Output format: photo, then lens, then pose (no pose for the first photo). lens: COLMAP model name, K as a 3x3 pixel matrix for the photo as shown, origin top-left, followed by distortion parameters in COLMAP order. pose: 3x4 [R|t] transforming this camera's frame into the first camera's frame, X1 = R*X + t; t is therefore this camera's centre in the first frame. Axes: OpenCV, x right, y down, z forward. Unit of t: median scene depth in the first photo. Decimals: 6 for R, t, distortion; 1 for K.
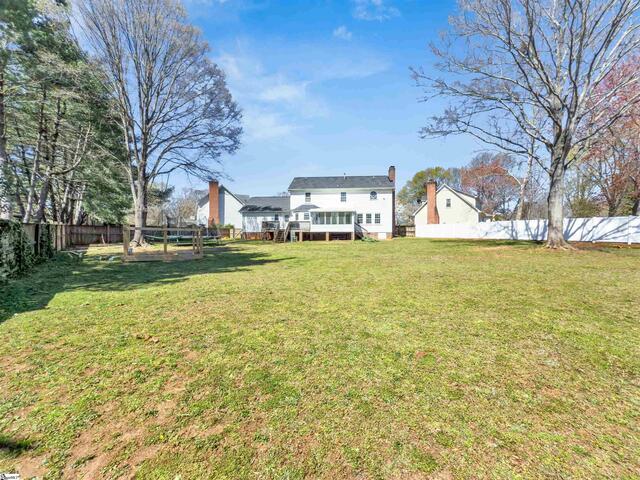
lens RADIAL K [[257.9, 0, 318.1], [0, 257.9, 239.6], [0, 0, 1]] dist [0.003038, 0.000317]
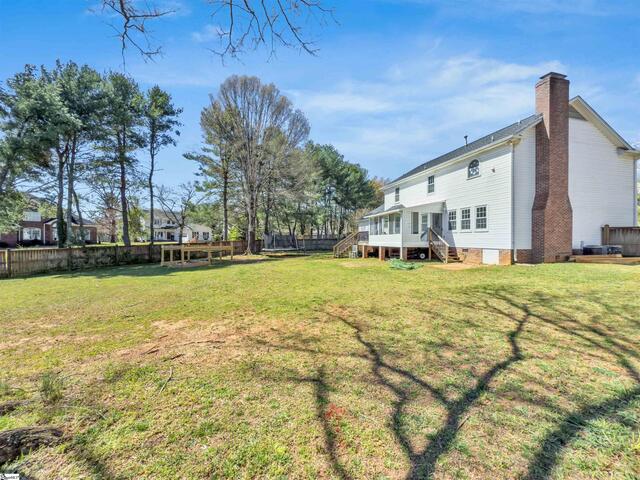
lens RADIAL K [[257.9, 0, 317.7], [0, 257.9, 240.0], [0, 0, 1]] dist [0.003038, 0.000317]
pose [[0.352068, -0.002973, -0.935970, 0.549578], [-0.008390, 0.999945, -0.006332, -0.037465], [0.935937, 0.010083, 0.352024, 0.576566]]
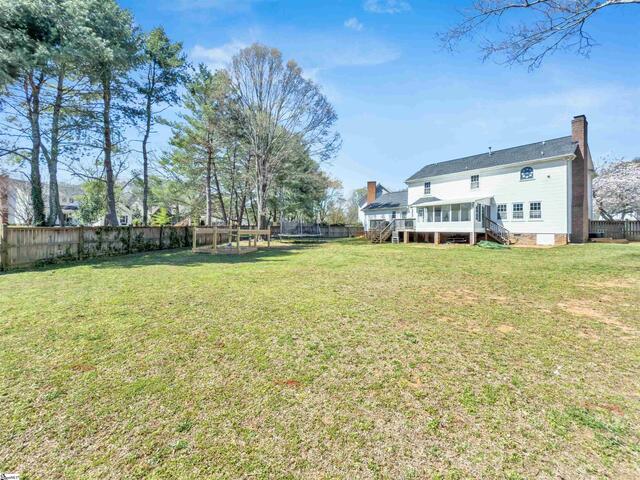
lens RADIAL K [[257.9, 0, 318.2], [0, 257.9, 227.5], [0, 0, 1]] dist [0.003038, 0.000317]
pose [[0.676726, -0.001777, -0.736233, 0.331198], [-0.024701, 0.999379, -0.025117, -0.014271], [0.735820, 0.035183, 0.676262, 0.221235]]
